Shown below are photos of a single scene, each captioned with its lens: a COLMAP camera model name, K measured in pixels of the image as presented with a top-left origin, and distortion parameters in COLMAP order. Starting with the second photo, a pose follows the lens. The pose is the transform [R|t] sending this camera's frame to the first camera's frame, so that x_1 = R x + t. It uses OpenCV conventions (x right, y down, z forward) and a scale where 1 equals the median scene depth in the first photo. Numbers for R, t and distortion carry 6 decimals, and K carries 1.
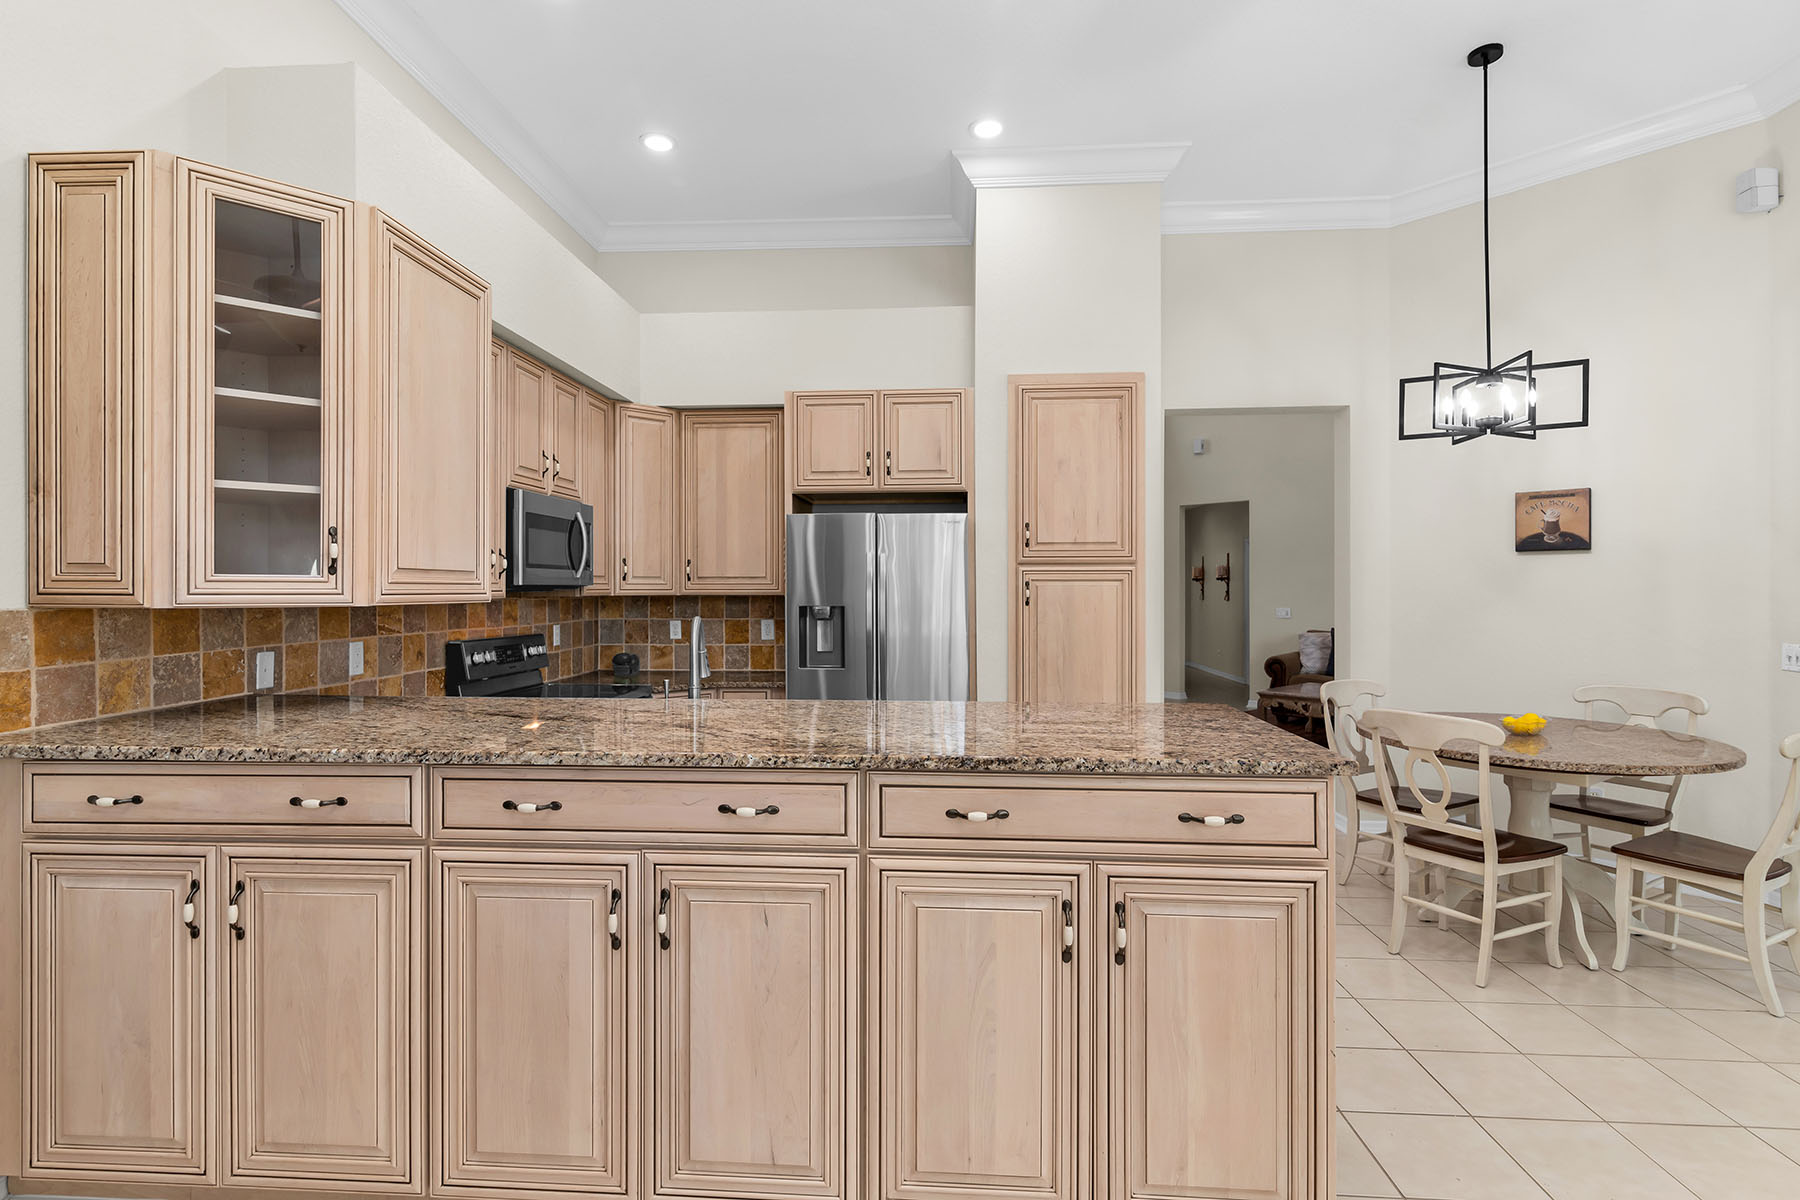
lens RADIAL K [[882.2, 0, 896.8], [0, 882.2, 588.0], [0, 0, 1]] dist [0.005150, 0.000761]
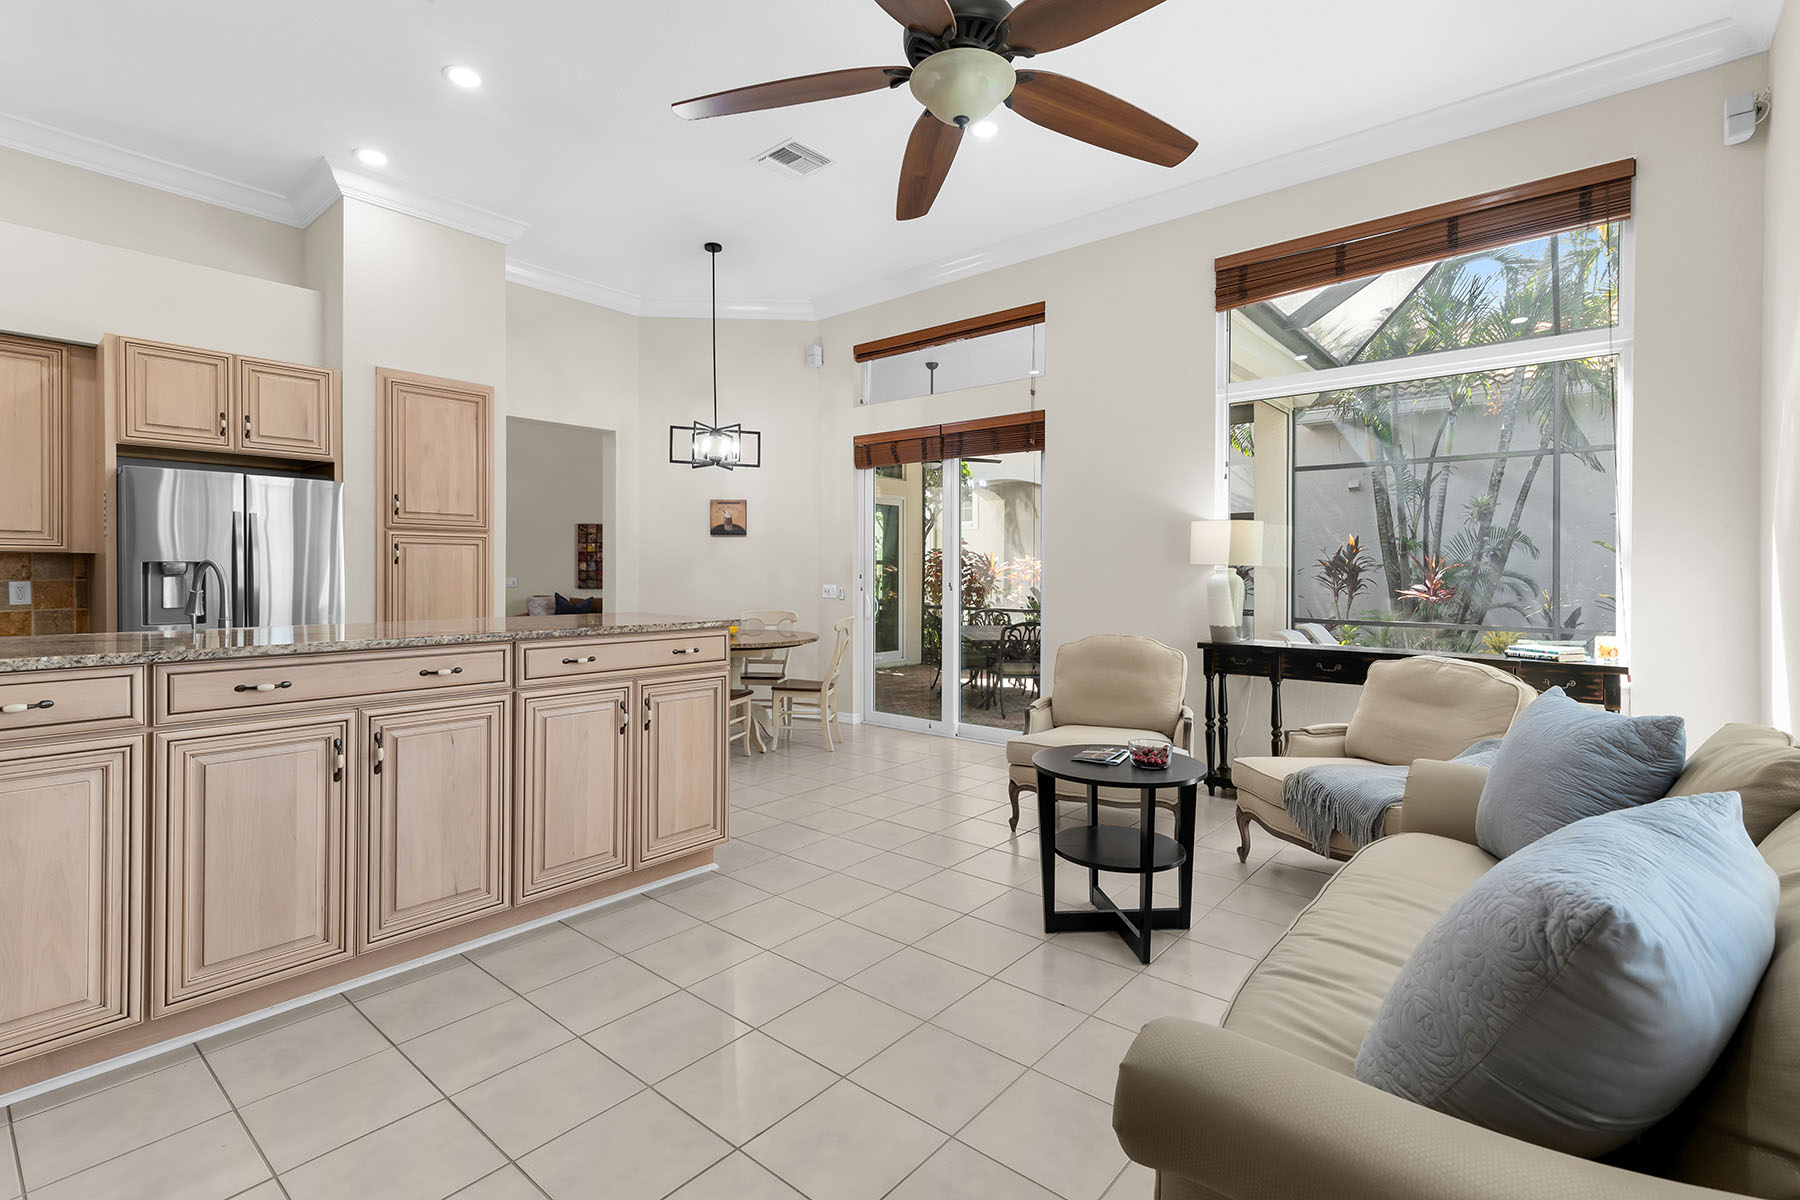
lens RADIAL K [[826.9, 0, 899.4], [0, 826.9, 583.6], [0, 0, 1]] dist [0.005841, 0.000361]
pose [[0.589268, -0.008847, 0.807889, -0.365652], [-0.003002, 0.999909, 0.013139, 0.030608], [-0.807932, -0.010168, 0.589188, -0.216497]]
